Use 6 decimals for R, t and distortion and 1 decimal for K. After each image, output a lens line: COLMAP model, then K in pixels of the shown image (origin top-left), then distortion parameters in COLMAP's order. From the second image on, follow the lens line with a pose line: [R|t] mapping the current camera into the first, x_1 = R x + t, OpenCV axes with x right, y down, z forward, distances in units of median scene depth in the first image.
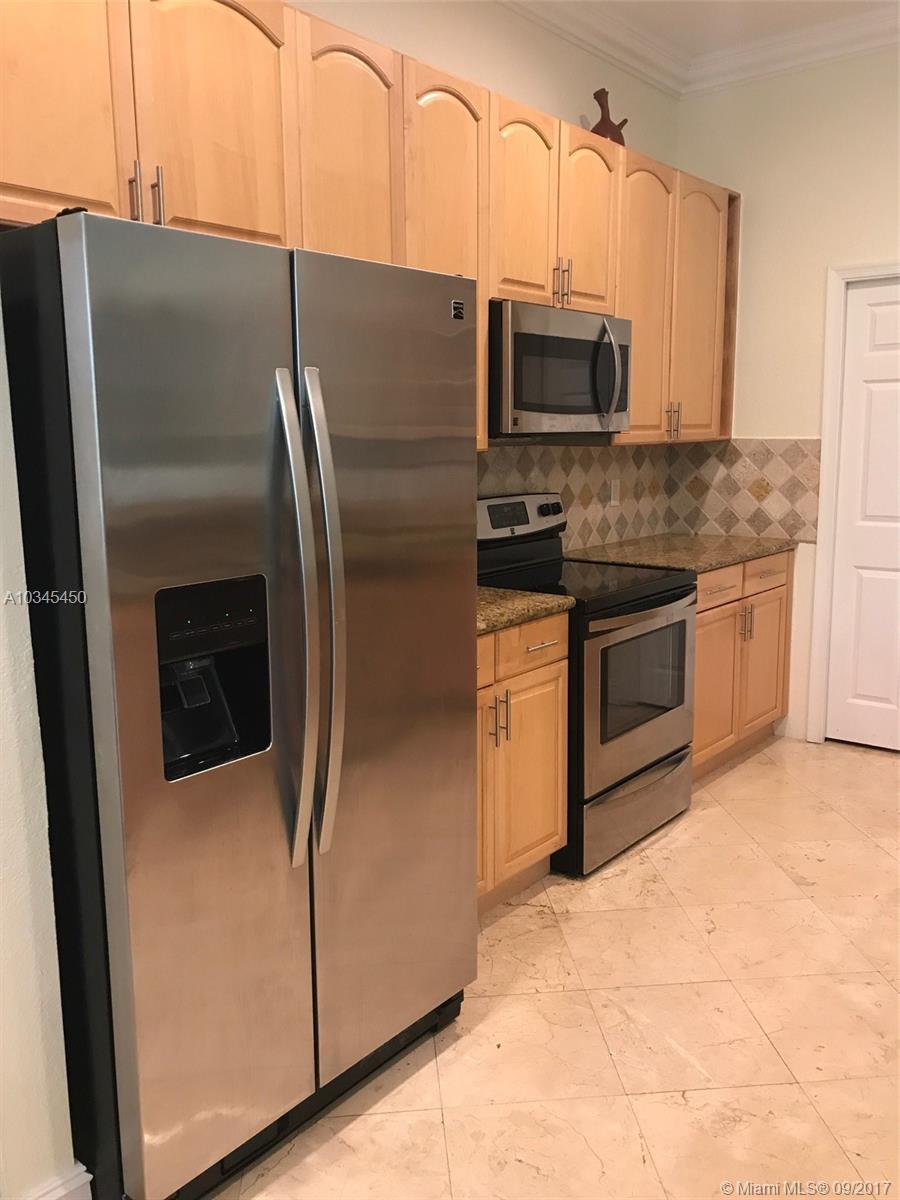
lens RADIAL K [[979.3, 0, 454.3], [0, 979.3, 596.1], [0, 0, 1]] dist [0.002638, -0.004228]
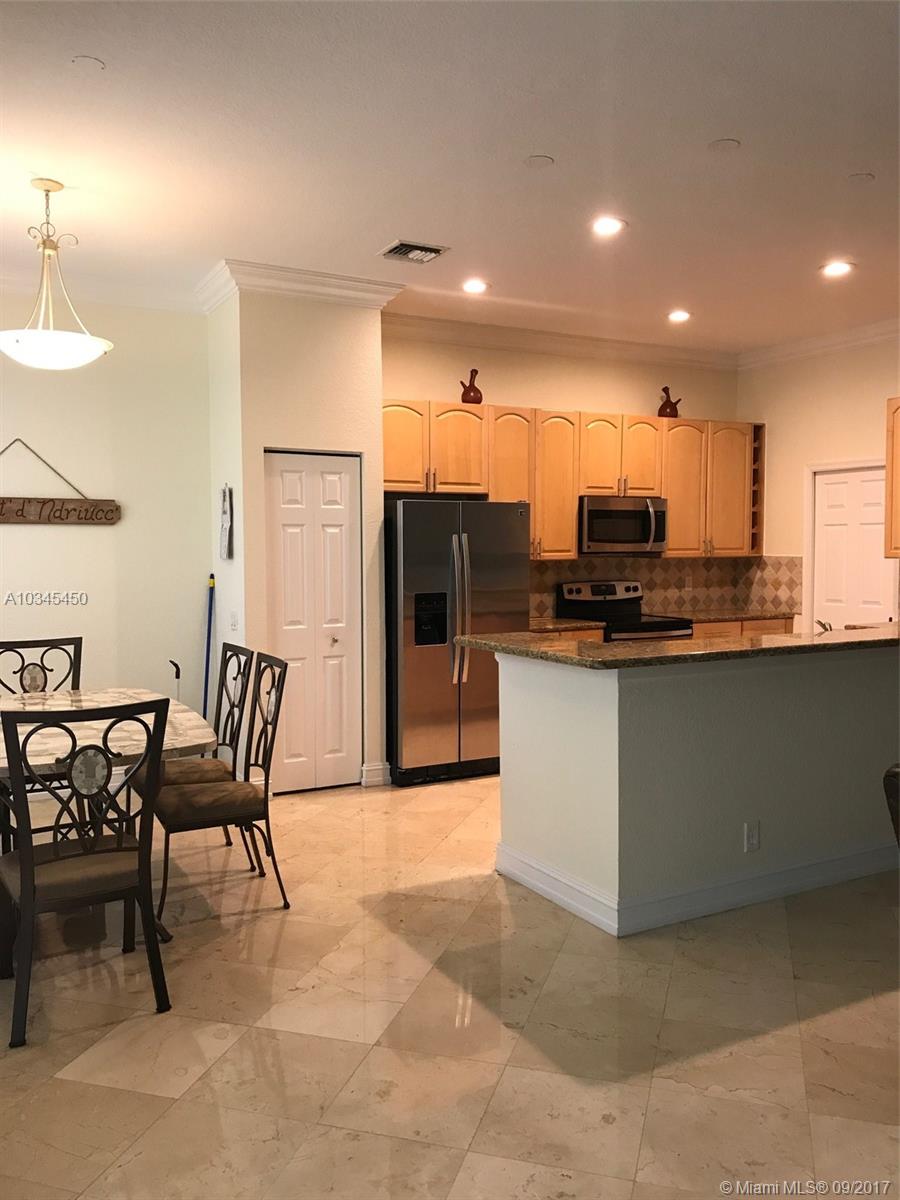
lens RADIAL K [[979.3, 0, 457.2], [0, 979.3, 600.6], [0, 0, 1]] dist [0.002638, -0.004228]
pose [[0.930552, 0.031964, -0.364763, 0.459892], [-0.070213, 0.993273, -0.092082, 0.134814], [0.359366, 0.111298, 0.926536, -0.918323]]
